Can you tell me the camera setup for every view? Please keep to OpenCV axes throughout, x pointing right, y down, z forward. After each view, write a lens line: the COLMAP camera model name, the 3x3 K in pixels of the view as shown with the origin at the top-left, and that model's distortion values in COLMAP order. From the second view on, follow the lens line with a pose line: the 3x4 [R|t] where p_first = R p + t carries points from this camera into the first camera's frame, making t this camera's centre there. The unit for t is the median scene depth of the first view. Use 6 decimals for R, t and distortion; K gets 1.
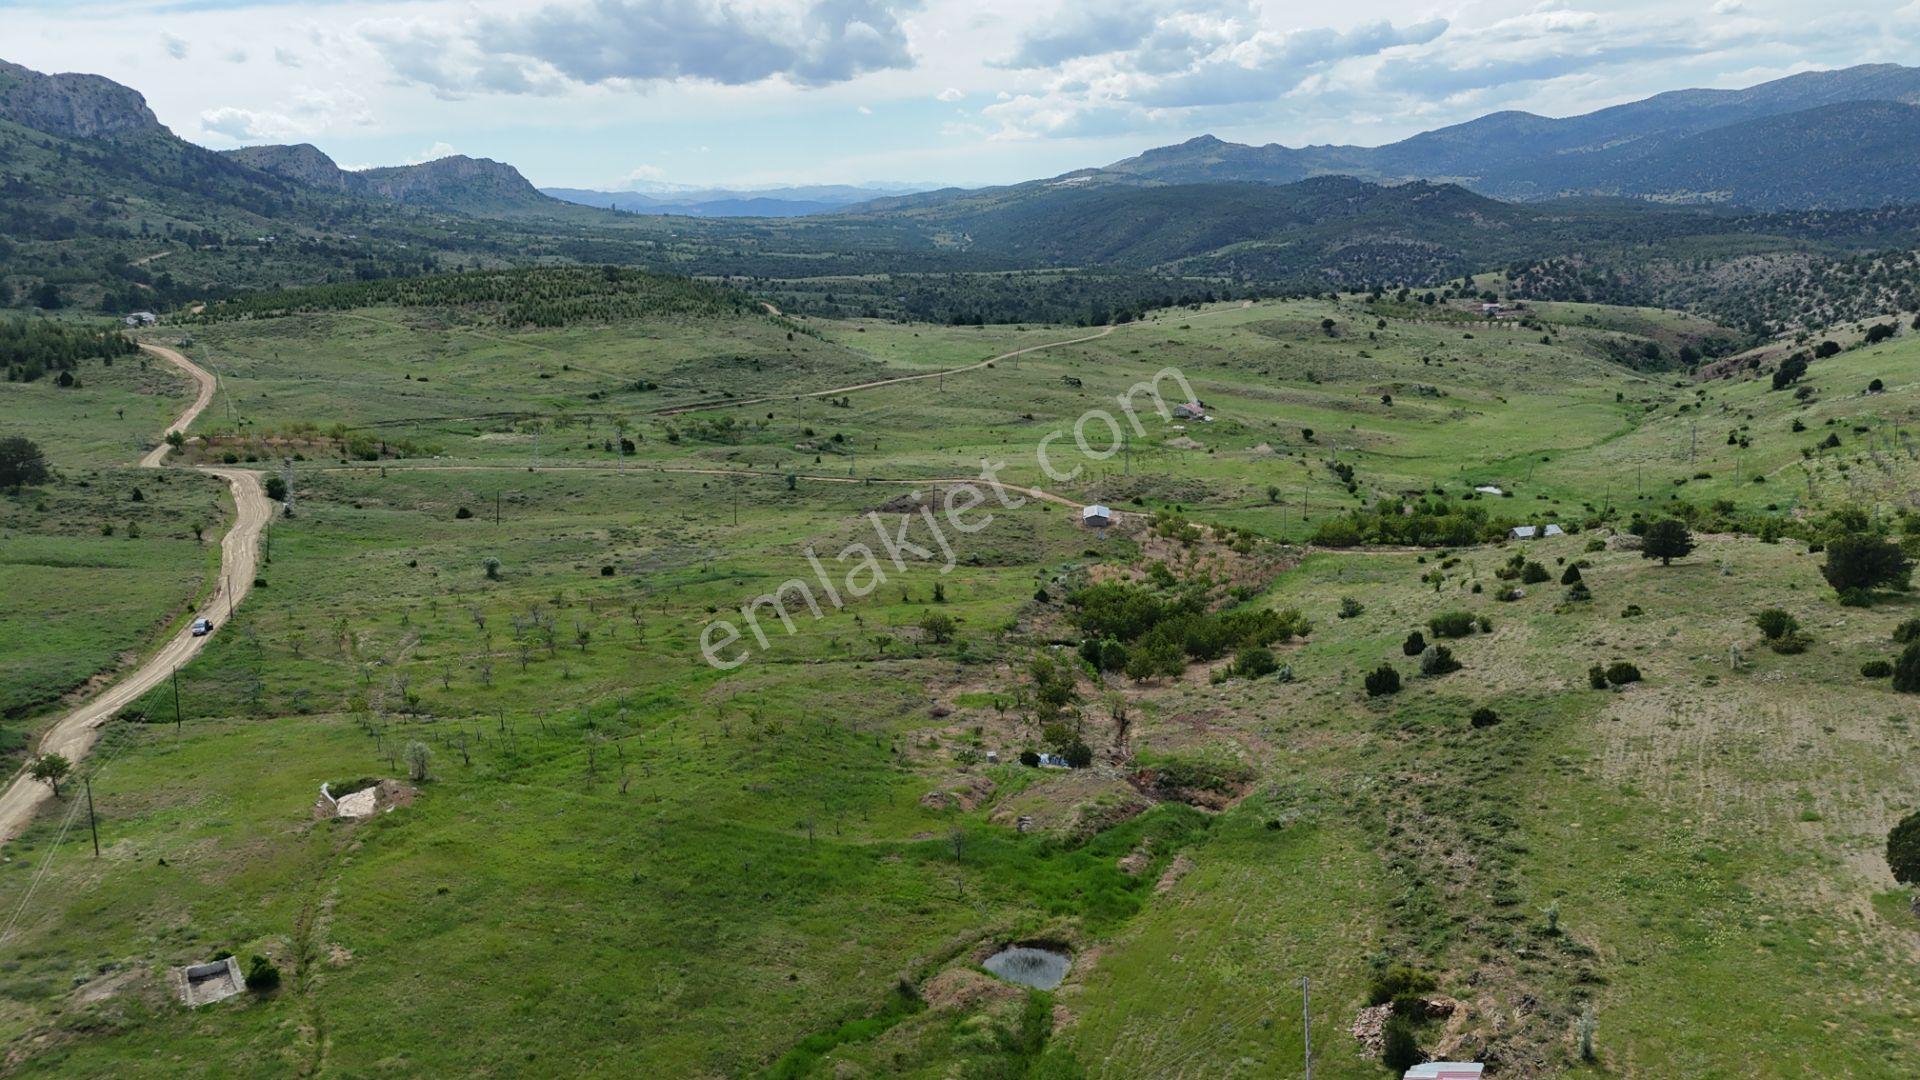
lens RADIAL K [[1405.2, 0, 962.8], [0, 1405.2, 537.5], [0, 0, 1]] dist [0.068105, -0.057078]
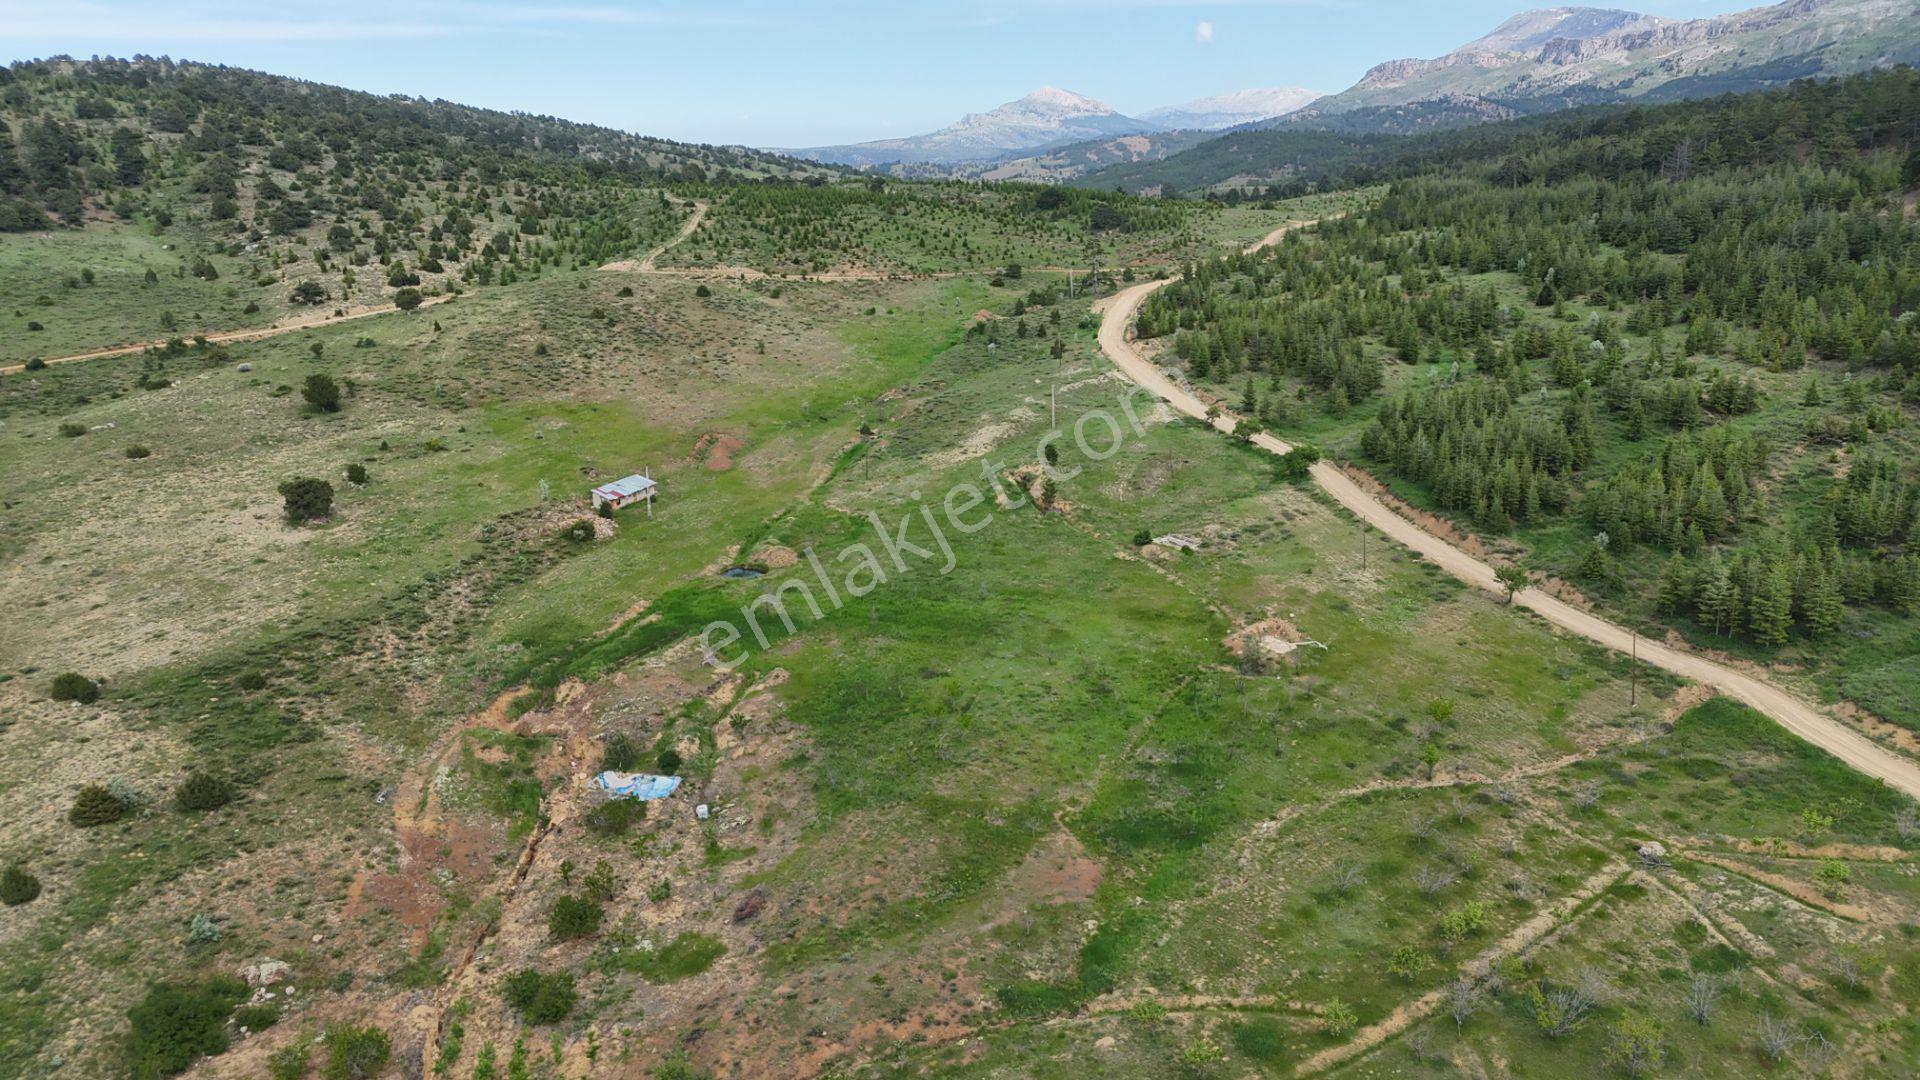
lens RADIAL K [[1405.2, 0, 961.1], [0, 1405.2, 533.4], [0, 0, 1]] dist [0.068105, -0.057078]
pose [[-0.996072, 0.085364, -0.023518, -0.186360], [0.063292, 0.872166, 0.485098, -0.572866], [0.061922, 0.481704, -0.874143, 2.411267]]
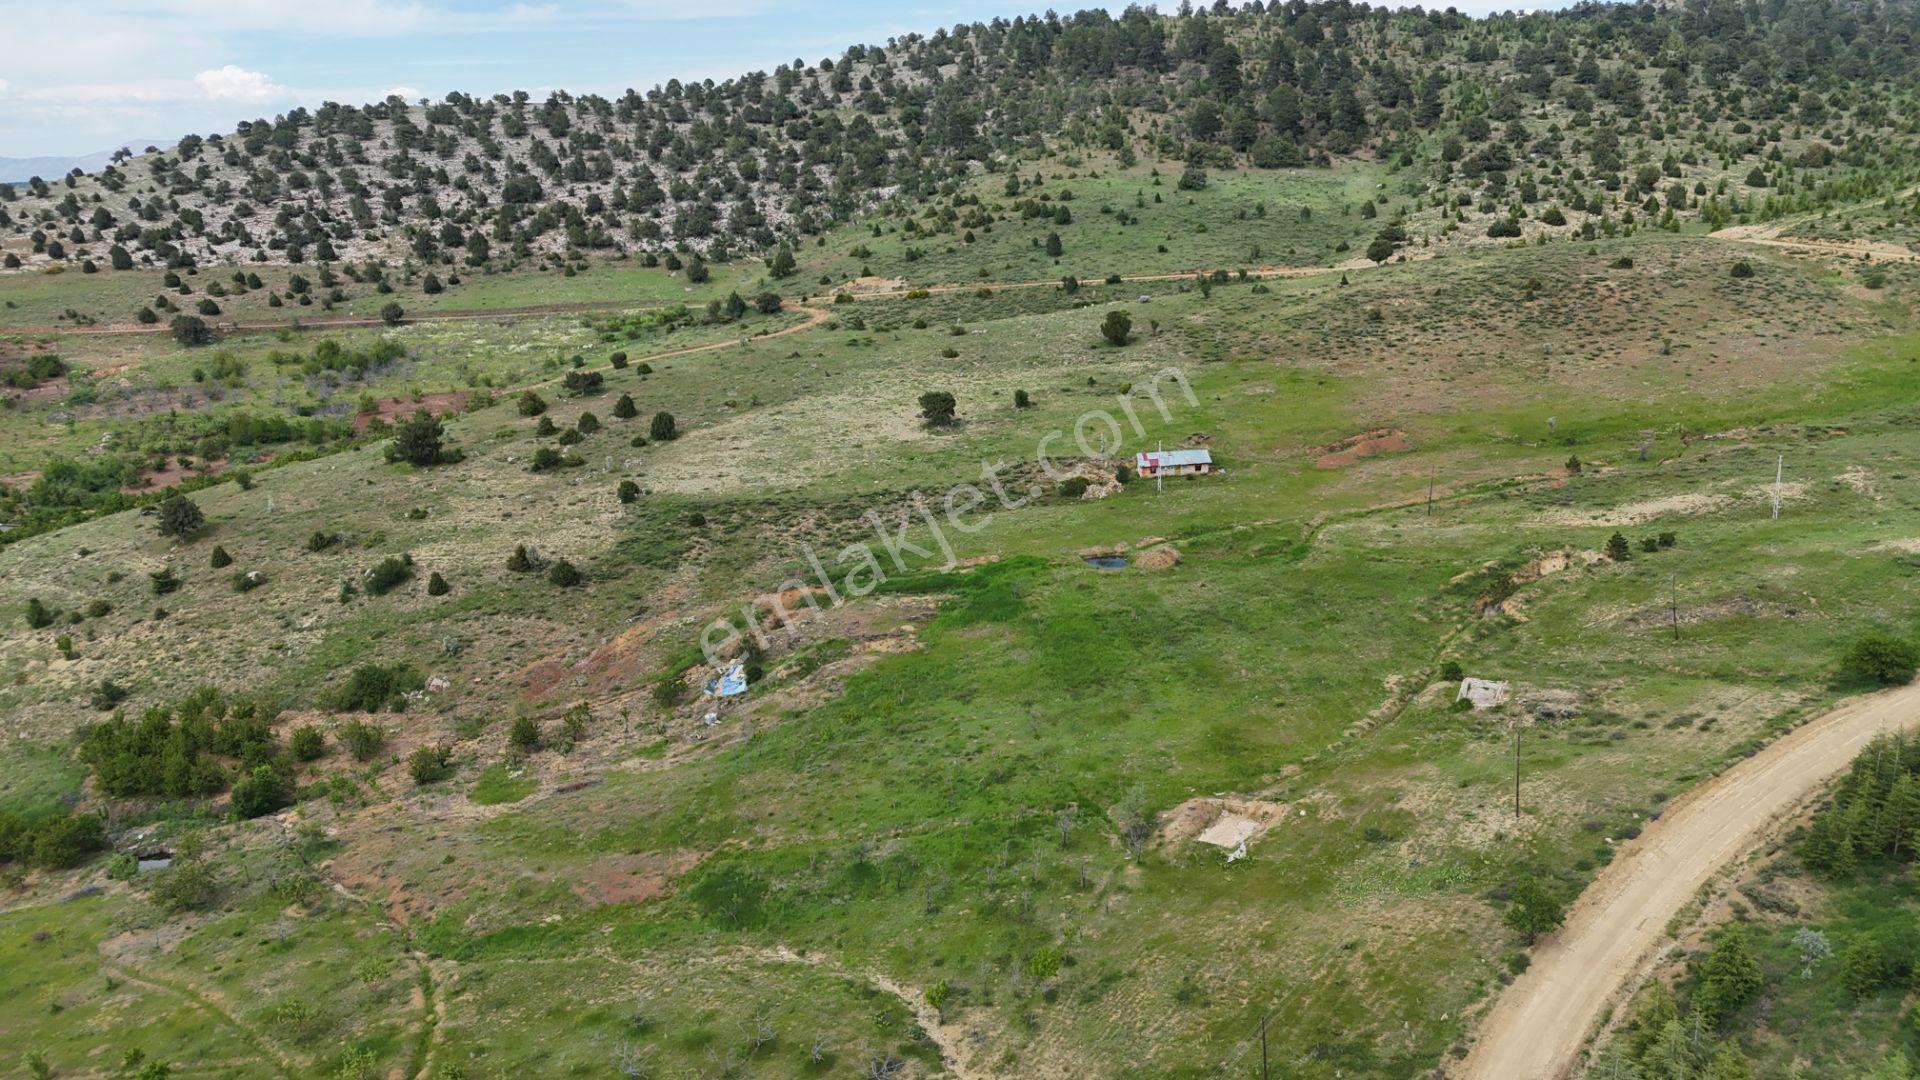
lens RADIAL K [[1405.2, 0, 962.9], [0, 1405.2, 544.6], [0, 0, 1]] dist [0.068105, -0.057078]
pose [[-0.513868, -0.183018, 0.838119, -1.247822], [0.255609, 0.899938, 0.353236, -0.365399], [-0.818904, 0.395748, -0.415668, 1.744716]]
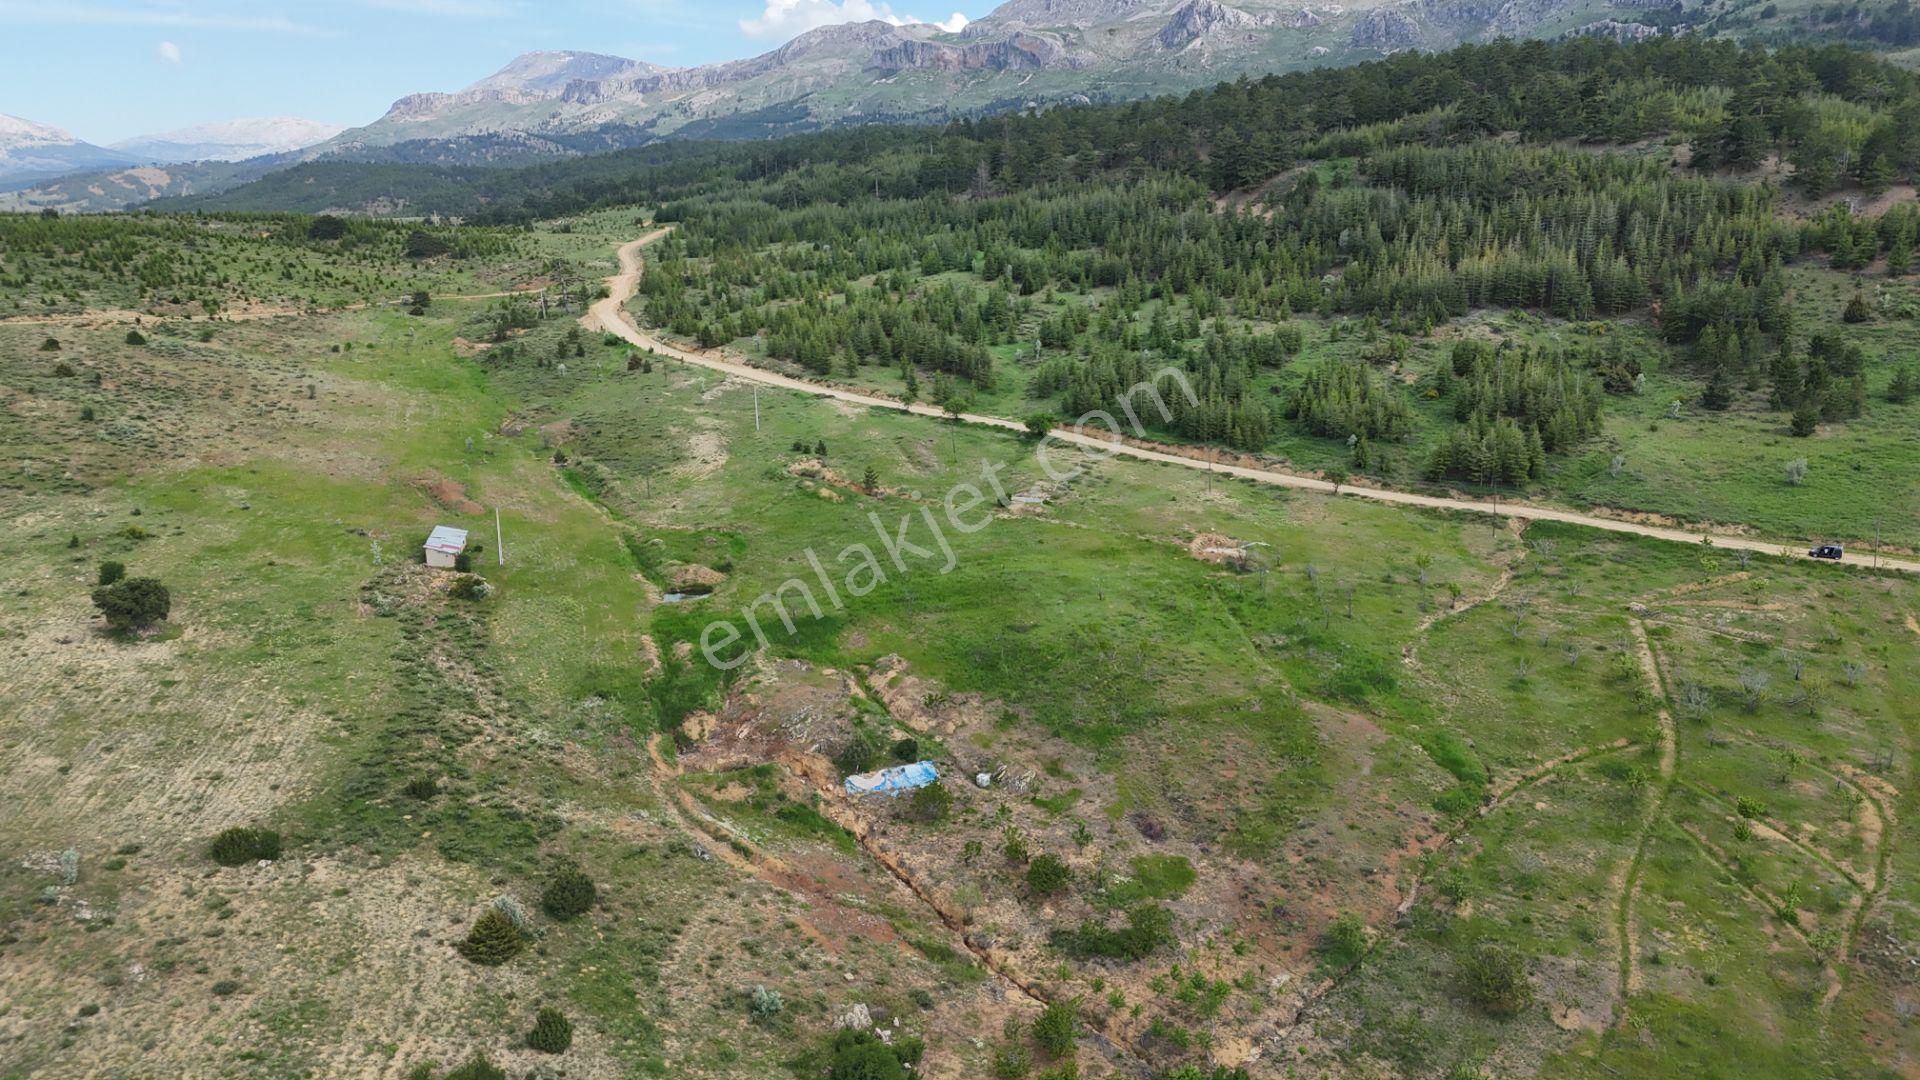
lens RADIAL K [[1405.2, 0, 957.0], [0, 1405.2, 537.7], [0, 0, 1]] dist [0.068105, -0.057078]
pose [[-0.769678, 0.239006, -0.592007, 0.749000], [-0.080896, 0.883298, 0.461781, -0.554169], [0.633287, 0.403313, -0.660520, 2.170603]]
